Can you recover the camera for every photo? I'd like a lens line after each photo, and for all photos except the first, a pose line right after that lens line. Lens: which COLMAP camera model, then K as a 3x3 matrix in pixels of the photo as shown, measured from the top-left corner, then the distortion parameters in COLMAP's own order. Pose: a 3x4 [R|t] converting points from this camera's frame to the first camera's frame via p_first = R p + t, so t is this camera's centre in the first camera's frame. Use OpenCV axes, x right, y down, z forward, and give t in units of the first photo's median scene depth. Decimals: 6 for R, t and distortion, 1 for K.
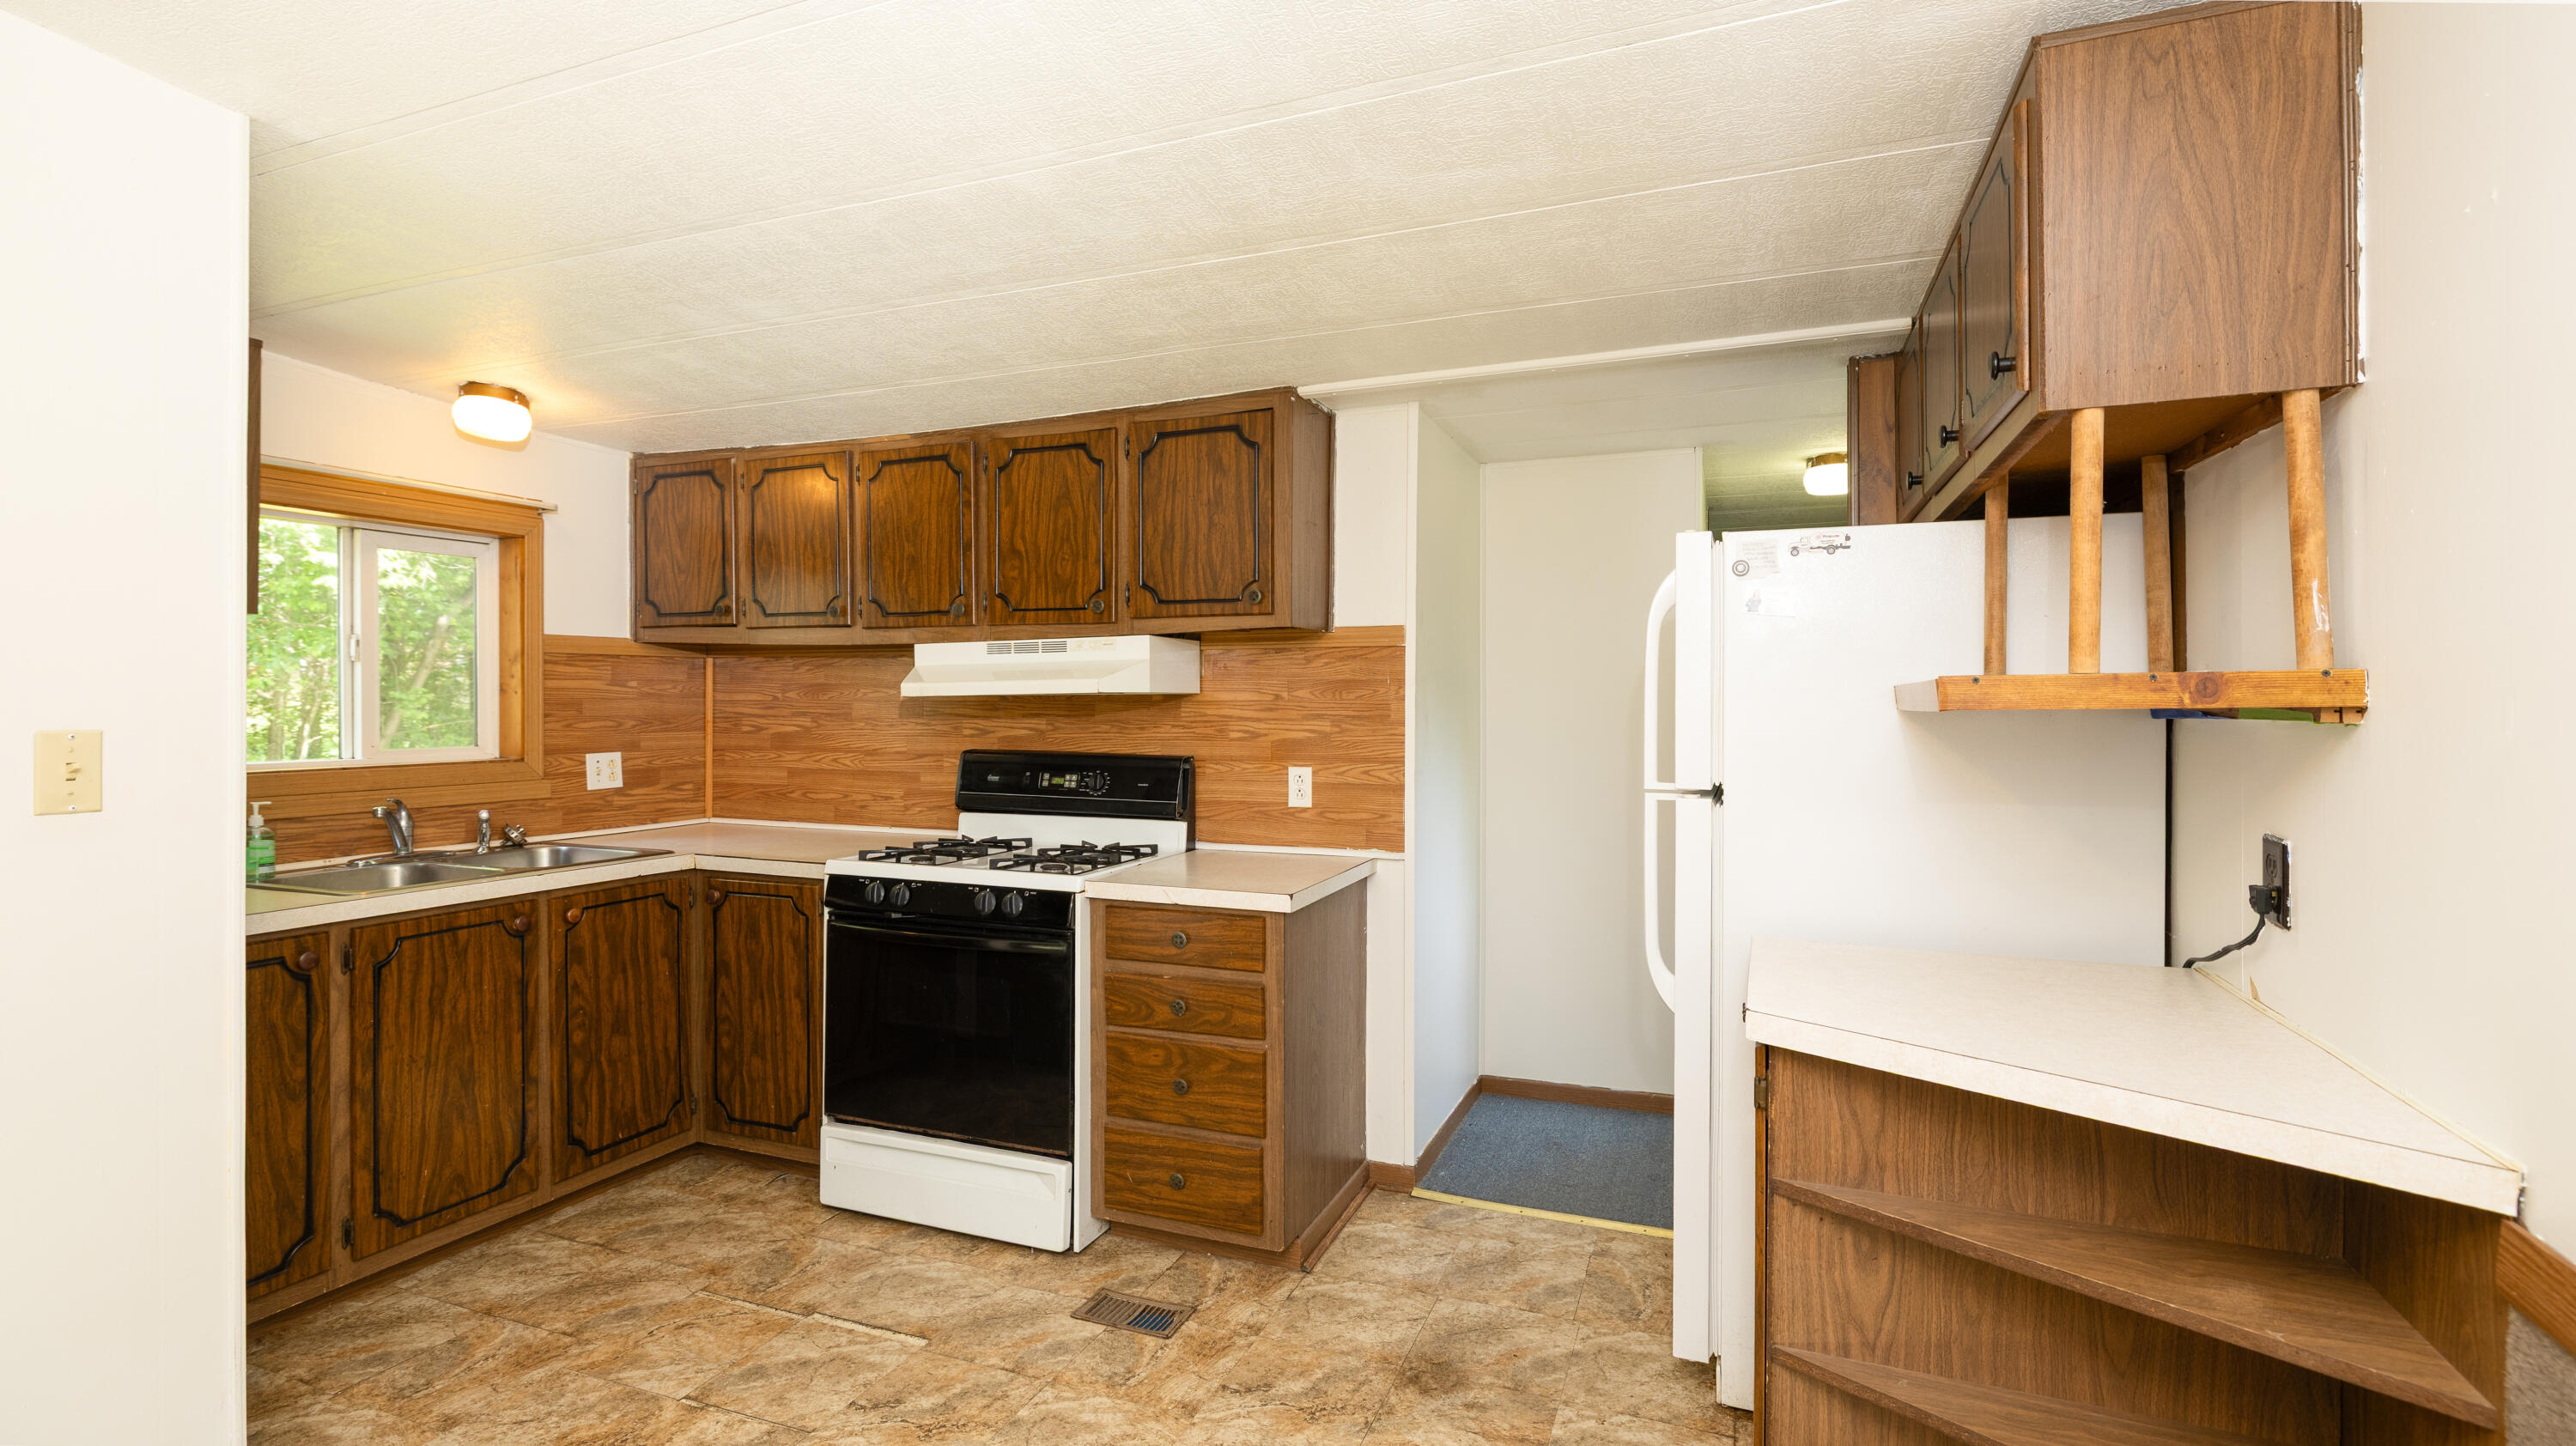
lens RADIAL K [[1178.7, 0, 1276.7], [0, 1178.7, 715.9], [0, 0, 1]] dist [-0.012304, -0.000761]
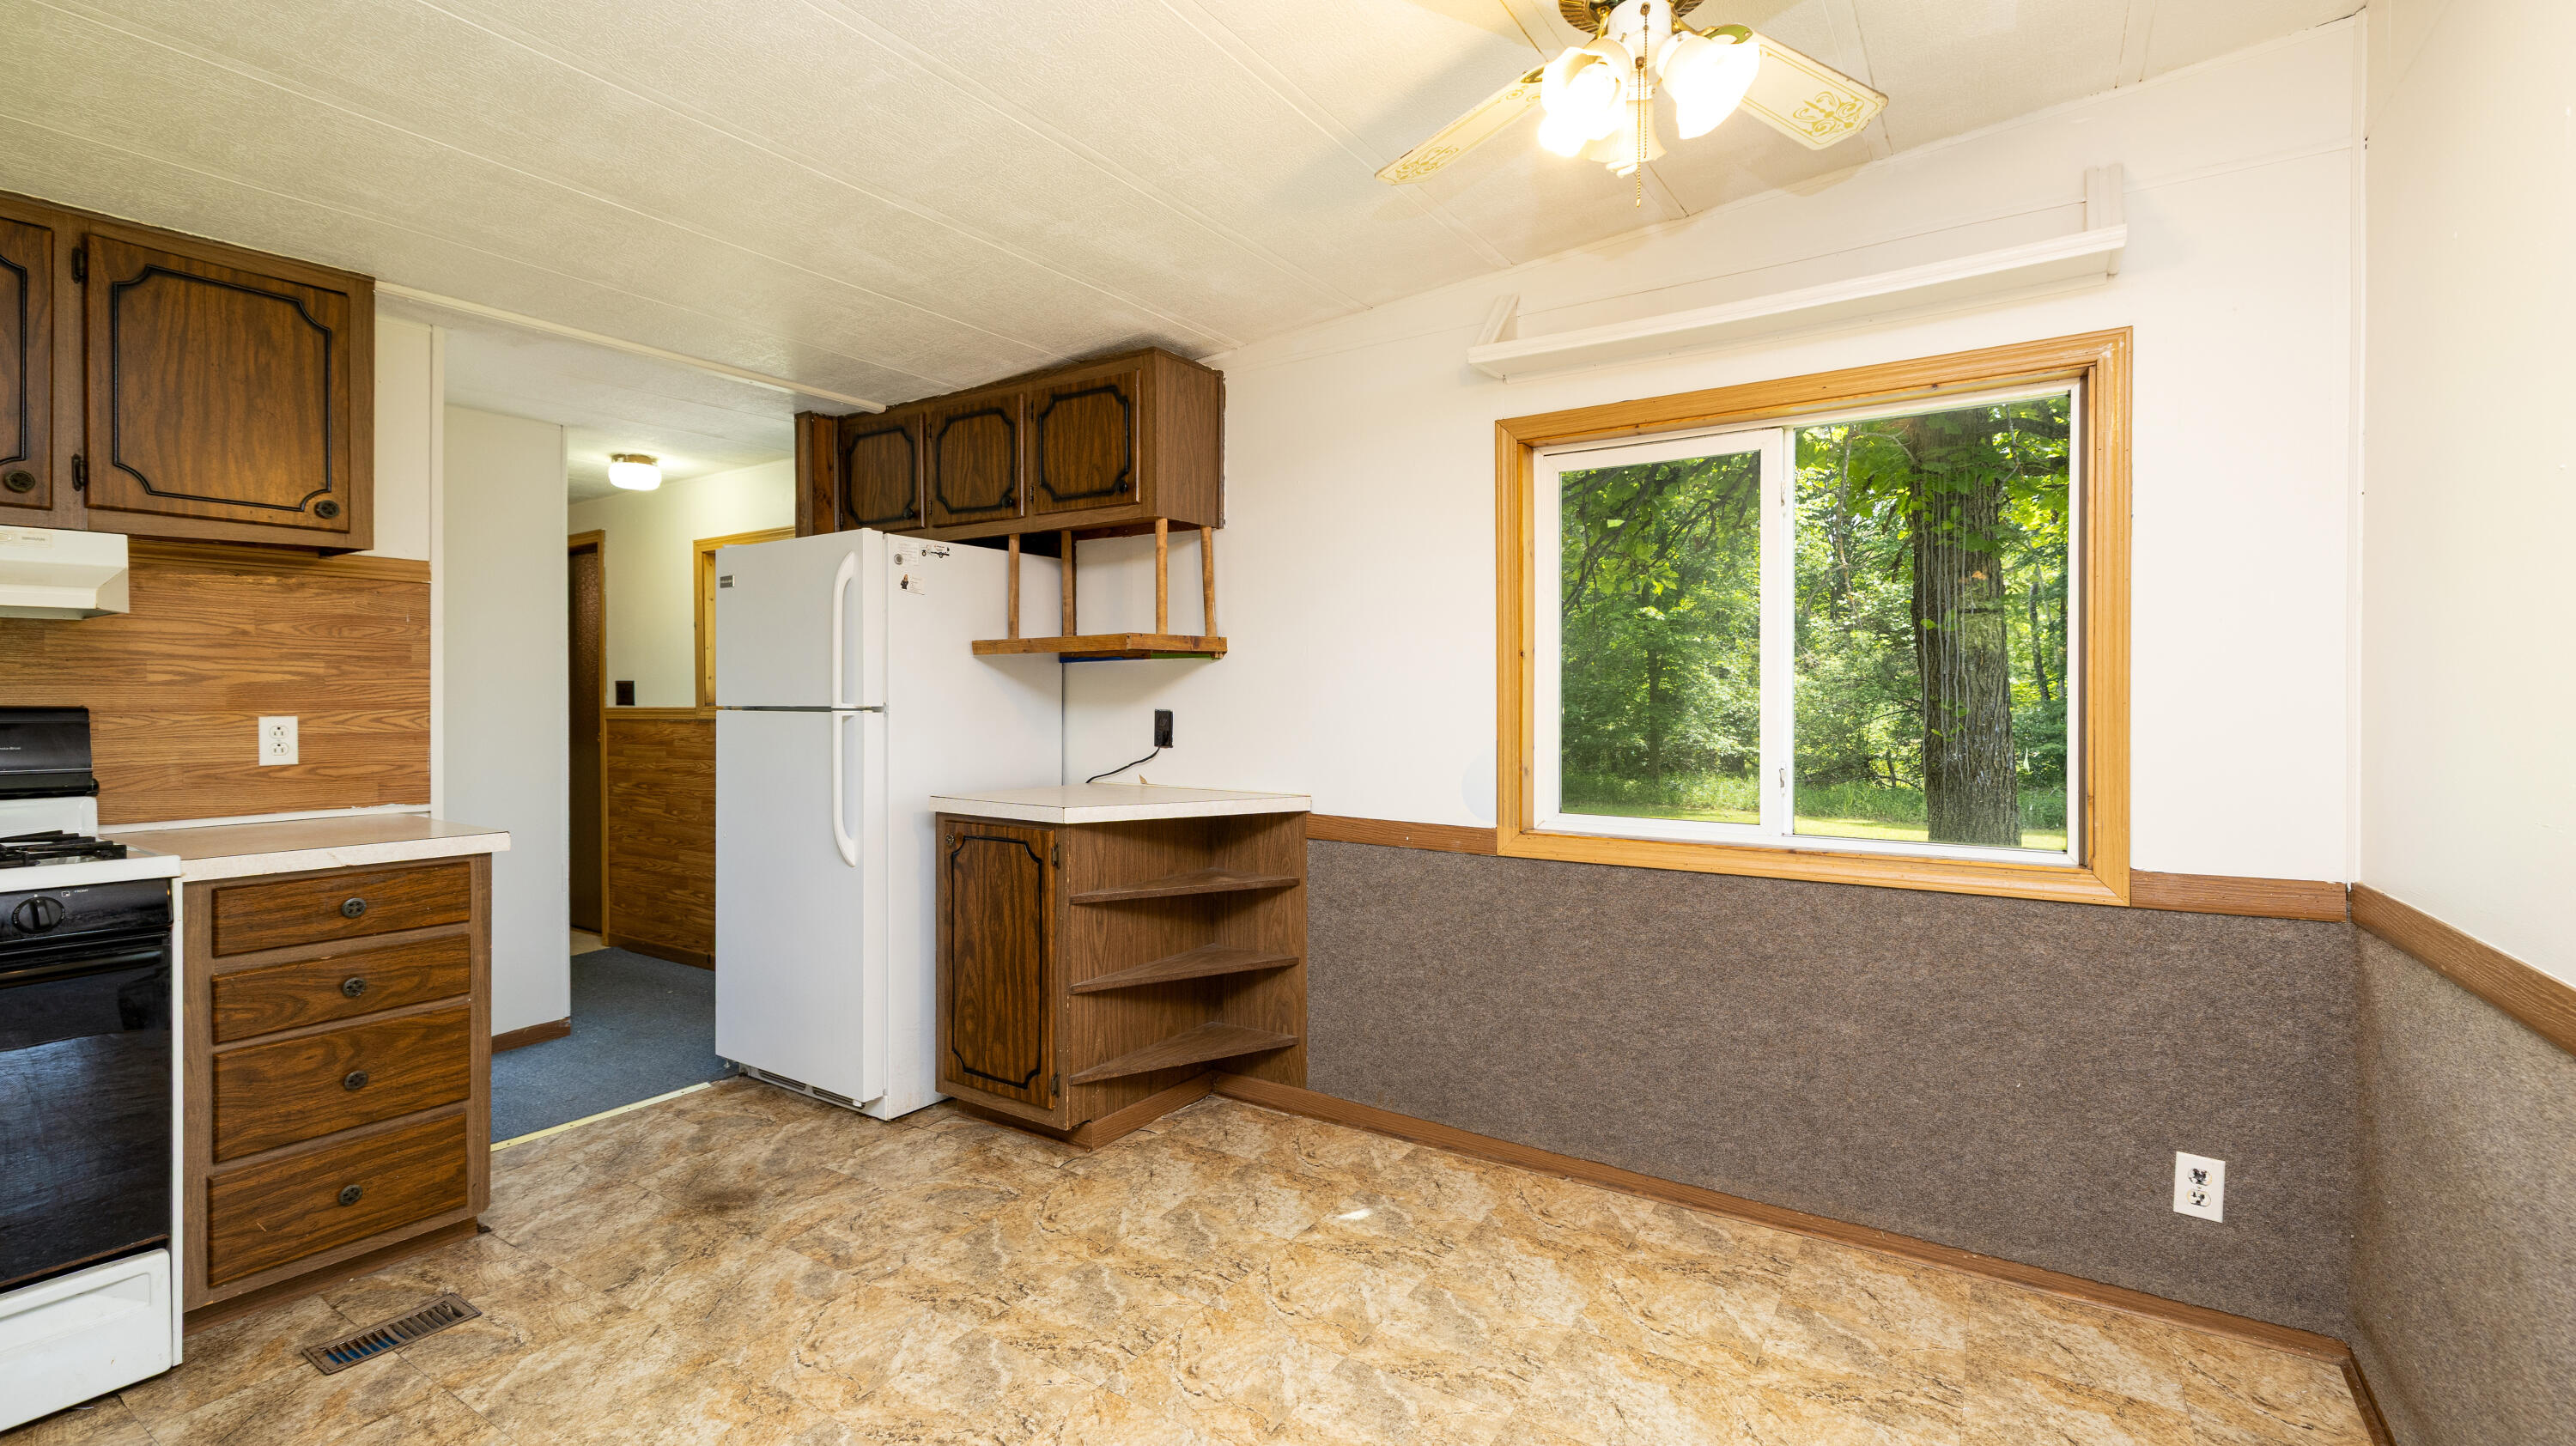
lens RADIAL K [[1178.7, 0, 1290.9], [0, 1178.7, 724.2], [0, 0, 1]] dist [-0.012304, -0.000761]
pose [[0.171524, -0.019806, 0.984981, -0.761290], [0.014452, 0.999741, 0.017586, 0.050977], [-0.985074, 0.011218, 0.171766, 0.180553]]
